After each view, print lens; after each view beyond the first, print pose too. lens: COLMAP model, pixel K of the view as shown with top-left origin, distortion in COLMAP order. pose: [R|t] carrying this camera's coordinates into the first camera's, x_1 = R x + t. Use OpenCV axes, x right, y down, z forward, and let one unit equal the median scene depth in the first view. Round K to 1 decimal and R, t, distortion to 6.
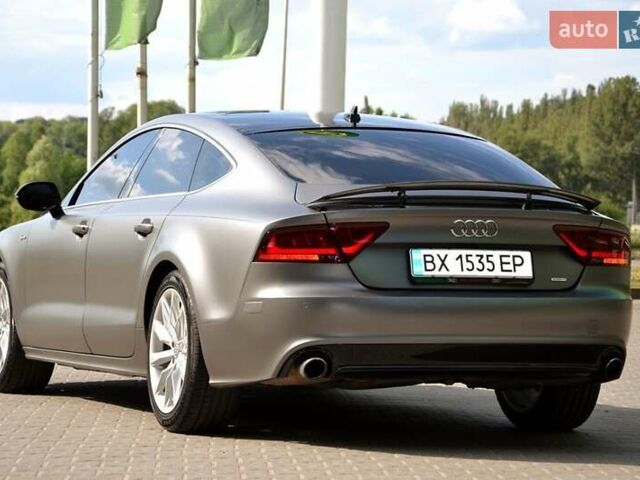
lens RADIAL K [[2912.7, 0, 320.0], [0, 2912.7, 240.0], [0, 0, 1]] dist [1.282779, -0.237974]
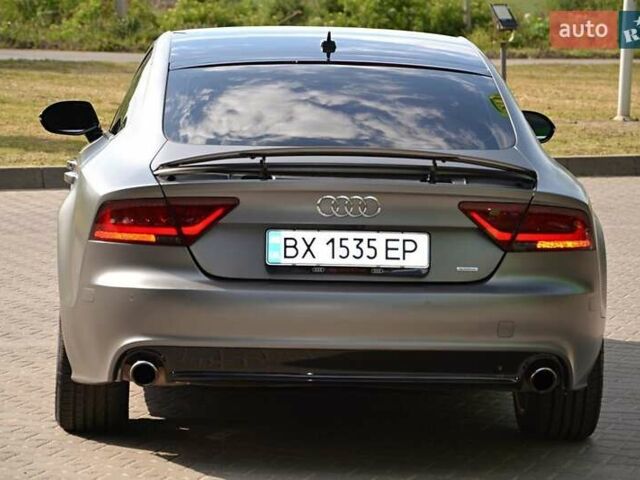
lens RADIAL K [[2912.7, 0, 320.0], [0, 2912.7, 240.0], [0, 0, 1]] dist [1.282779, -0.237974]
pose [[0.953699, 0.030213, -0.299243, 0.285796], [-0.009131, 0.997392, 0.071602, -0.052094], [0.300625, -0.065554, 0.951487, 0.231458]]
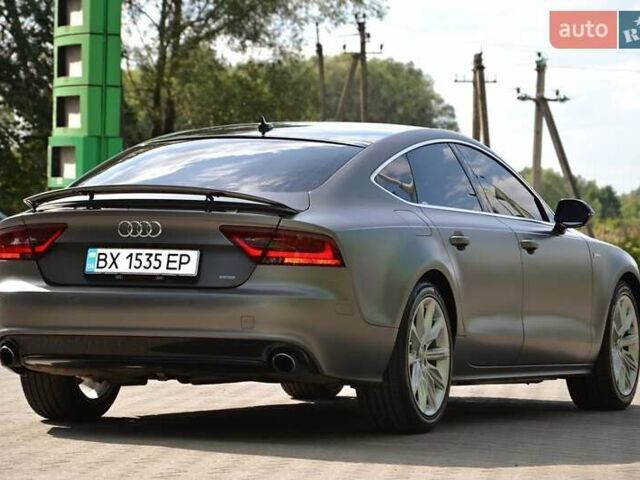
lens RADIAL K [[2912.7, 0, 320.0], [0, 2912.7, 240.0], [0, 0, 1]] dist [1.282779, -0.237974]
pose [[0.739402, -0.001339, -0.673263, 0.823717], [-0.005868, 0.999947, -0.008434, 0.008781], [0.673238, 0.010187, 0.739355, 0.250225]]
